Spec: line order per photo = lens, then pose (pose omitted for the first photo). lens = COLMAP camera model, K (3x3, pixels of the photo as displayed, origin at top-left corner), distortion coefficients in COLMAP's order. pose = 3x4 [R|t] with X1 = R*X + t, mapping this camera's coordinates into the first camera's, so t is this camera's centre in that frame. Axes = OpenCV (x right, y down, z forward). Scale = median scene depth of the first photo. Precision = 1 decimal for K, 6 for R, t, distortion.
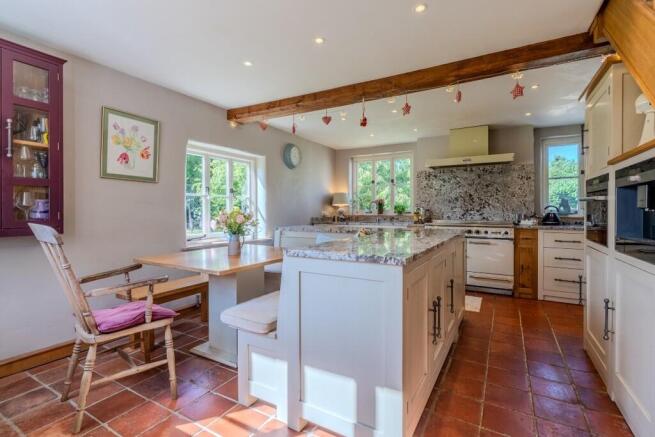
lens RADIAL K [[299.9, 0, 323.3], [0, 299.9, 213.8], [0, 0, 1]] dist [-0.003535, 0.000680]
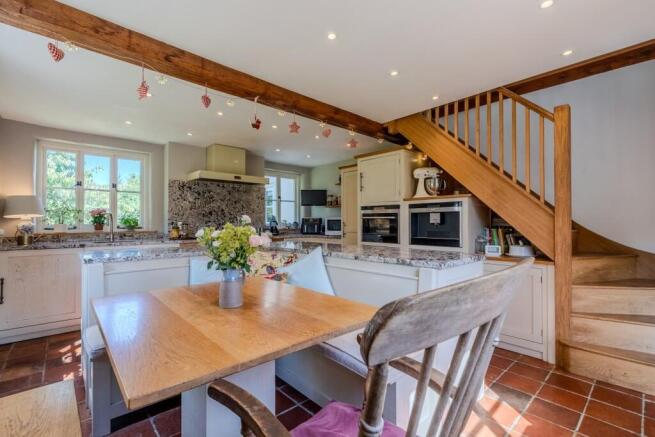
lens RADIAL K [[299.9, 0, 322.3], [0, 299.9, 220.1], [0, 0, 1]] dist [-0.003535, 0.000680]
pose [[0.309451, 0.010114, 0.950862, -0.400717], [0.015079, 0.999766, -0.015542, -0.005556], [-0.950796, 0.019147, 0.309226, 0.346158]]
